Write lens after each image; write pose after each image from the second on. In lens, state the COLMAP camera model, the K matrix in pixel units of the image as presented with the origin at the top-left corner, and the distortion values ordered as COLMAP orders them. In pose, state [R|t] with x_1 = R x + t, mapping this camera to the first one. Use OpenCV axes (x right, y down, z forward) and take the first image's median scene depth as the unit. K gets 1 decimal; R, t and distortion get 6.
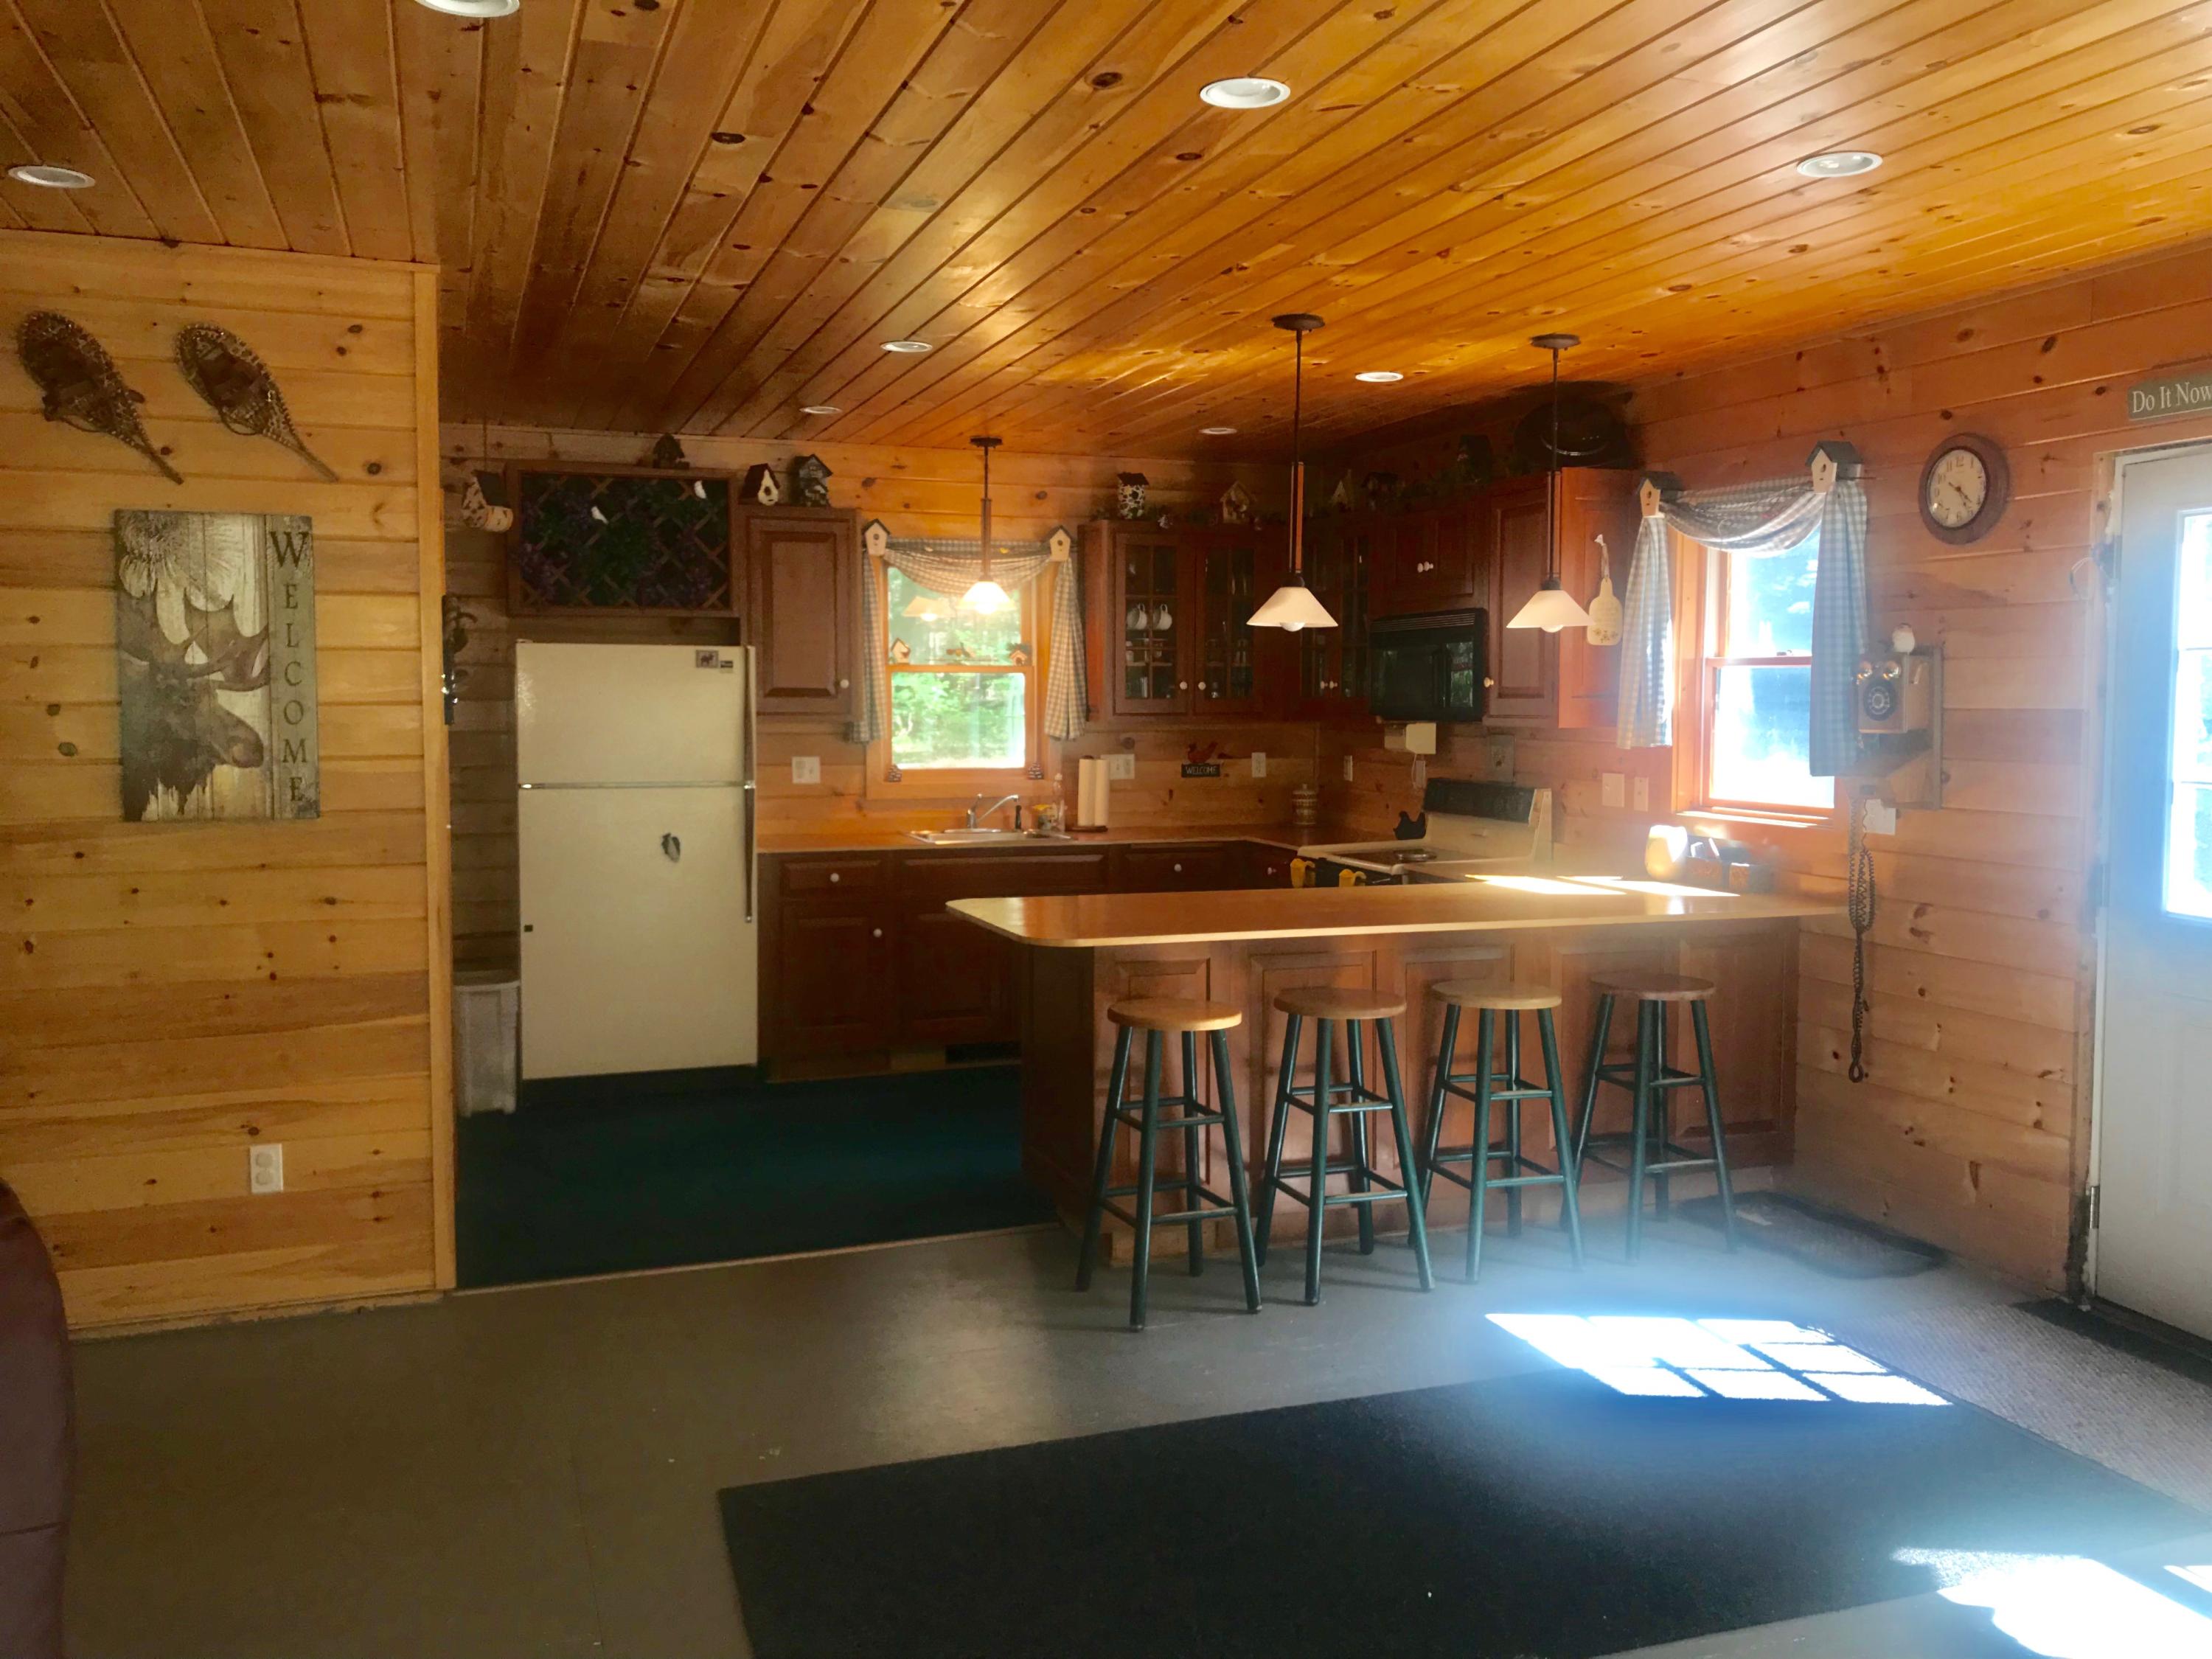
lens RADIAL K [[1831.5, 0, 1105.7], [0, 1831.5, 828.0], [0, 0, 1]] dist [0.002360, -0.003432]
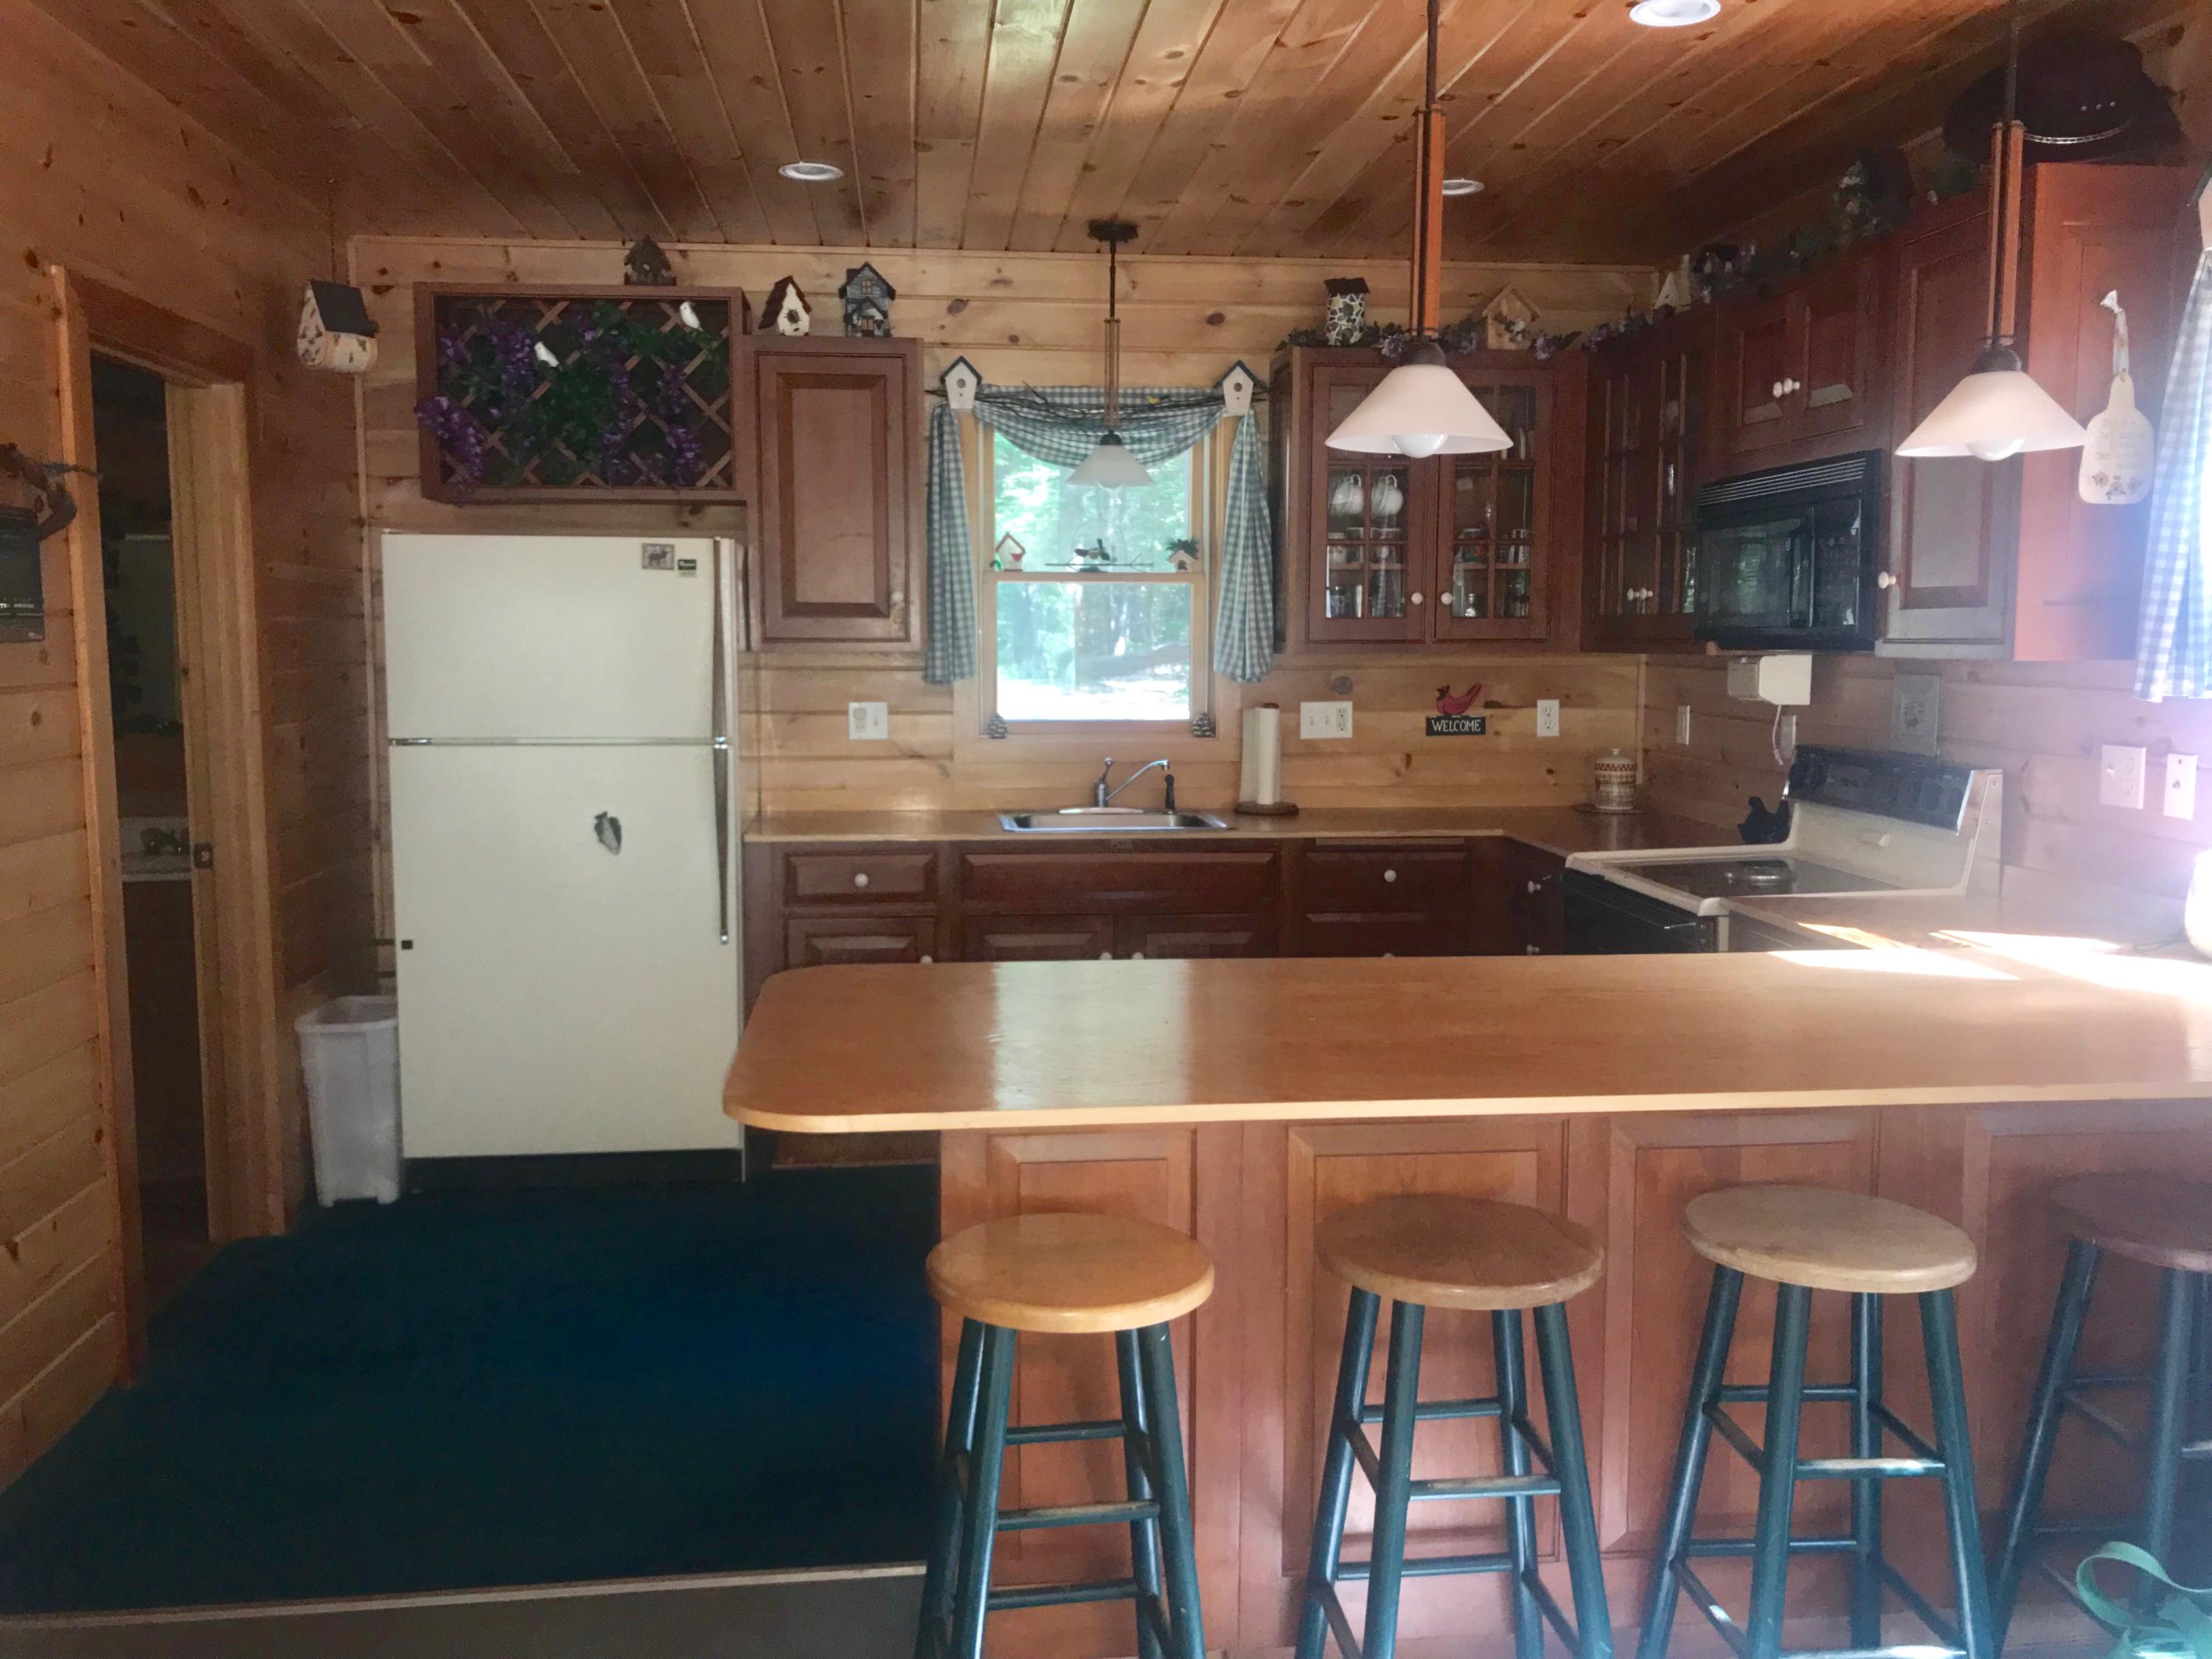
lens RADIAL K [[1831.5, 0, 1109.8], [0, 1831.5, 831.7], [0, 0, 1]] dist [0.002360, -0.003432]
pose [[0.971091, 0.024683, -0.237431, 0.102910], [-0.016625, 0.999218, 0.035881, -0.016786], [0.238131, -0.030897, 0.970741, 0.359165]]
